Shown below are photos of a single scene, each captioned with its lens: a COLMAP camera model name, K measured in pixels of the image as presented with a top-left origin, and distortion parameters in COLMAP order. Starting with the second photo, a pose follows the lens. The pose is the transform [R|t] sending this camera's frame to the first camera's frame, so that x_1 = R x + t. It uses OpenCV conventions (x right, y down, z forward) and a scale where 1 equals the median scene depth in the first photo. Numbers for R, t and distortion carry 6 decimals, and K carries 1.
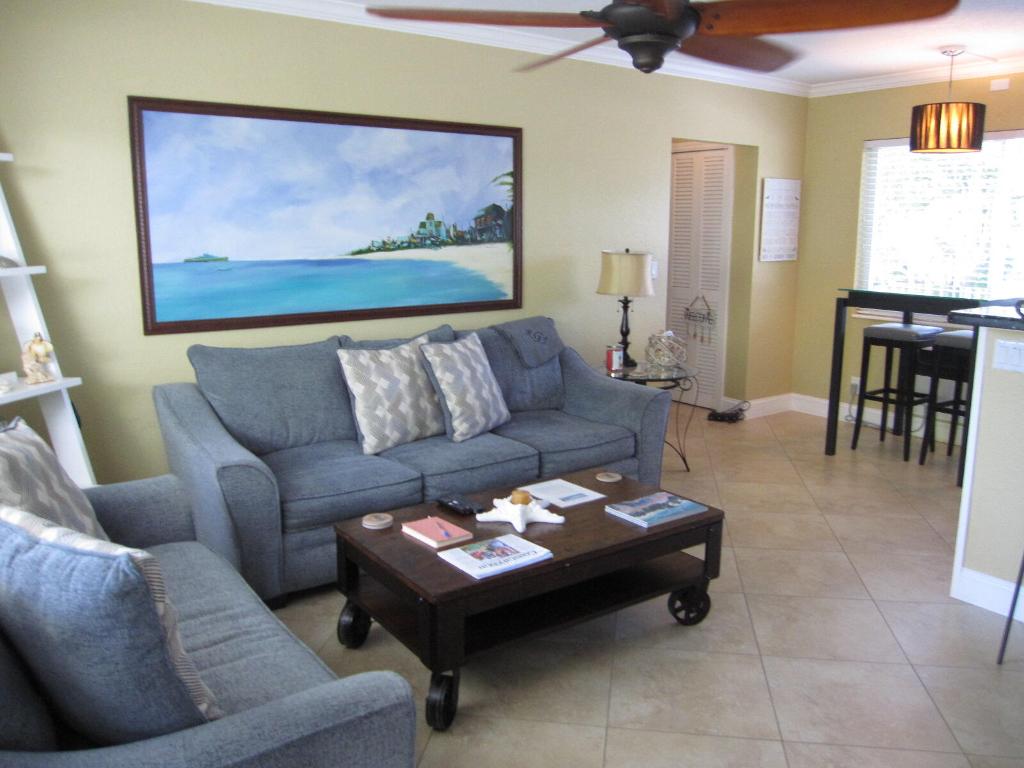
lens RADIAL K [[835.3, 0, 514.2], [0, 835.3, 386.1], [0, 0, 1]] dist [-0.052835, 0.013268]
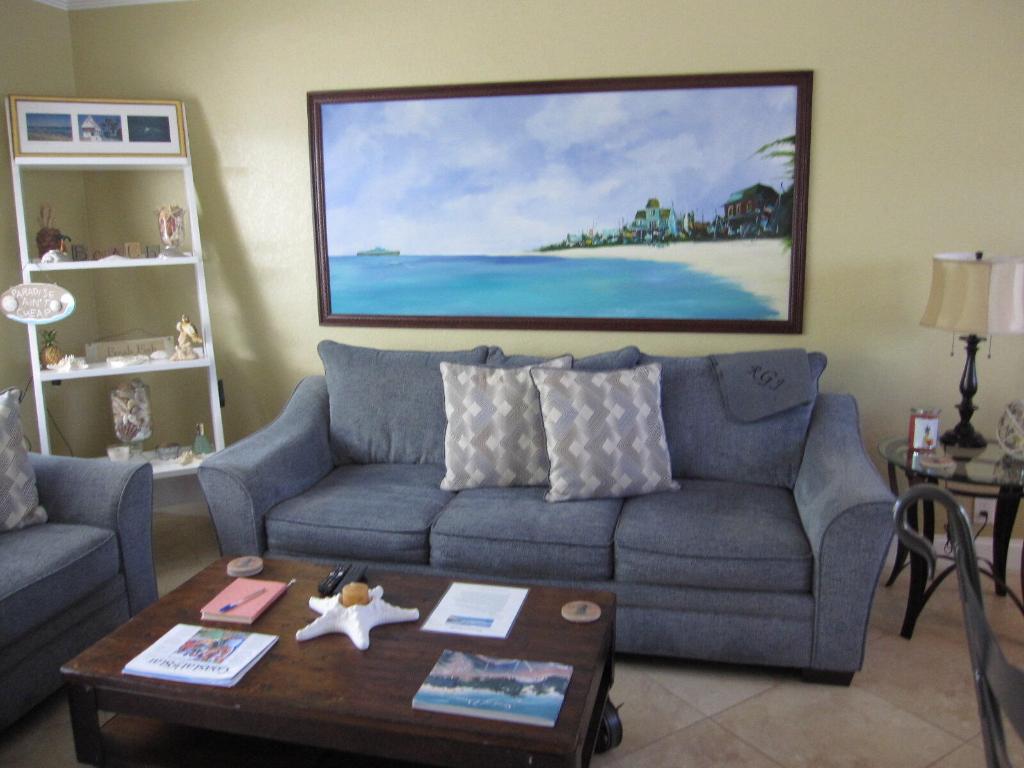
lens RADIAL K [[835.3, 0, 516.3], [0, 835.3, 380.3], [0, 0, 1]] dist [-0.052835, 0.013268]
pose [[0.659087, 0.132876, -0.740236, 0.455893], [-0.130599, 0.989536, 0.061344, -0.083788], [0.740641, 0.056243, 0.669543, 0.461929]]
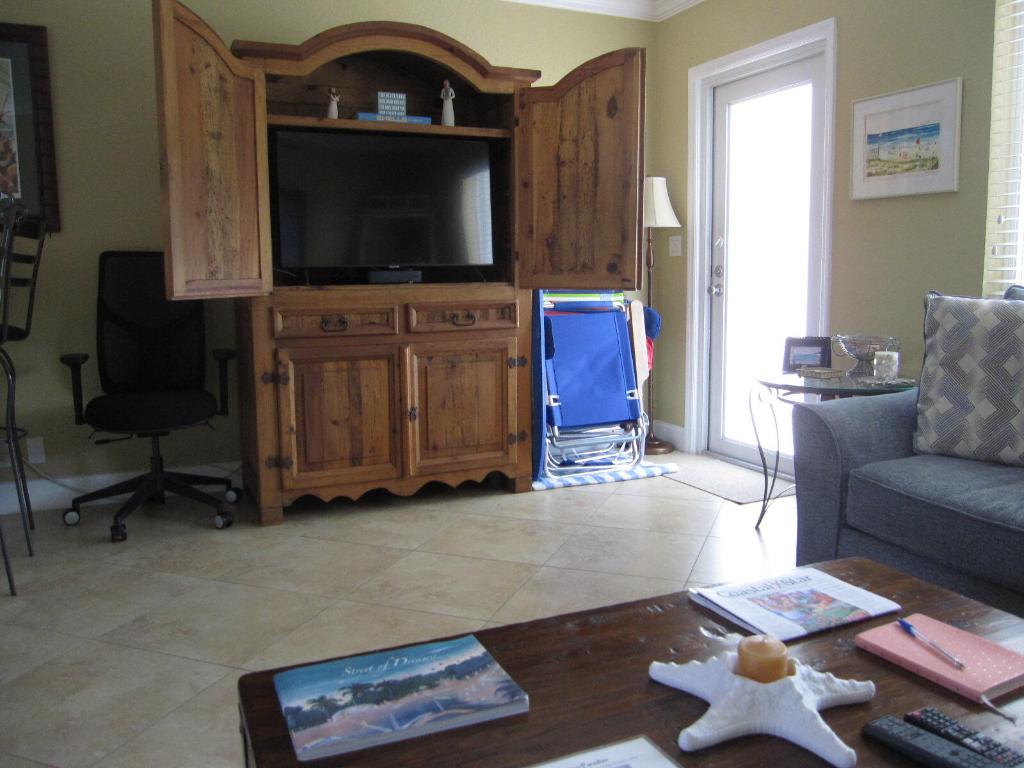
lens RADIAL K [[835.3, 0, 518.5], [0, 835.3, 382.1], [0, 0, 1]] dist [-0.052835, 0.013268]
pose [[-0.981159, -0.015376, 0.192591, 0.034544], [0.048127, 0.945956, 0.320703, -0.081549], [-0.187114, 0.323930, -0.927393, 0.997603]]
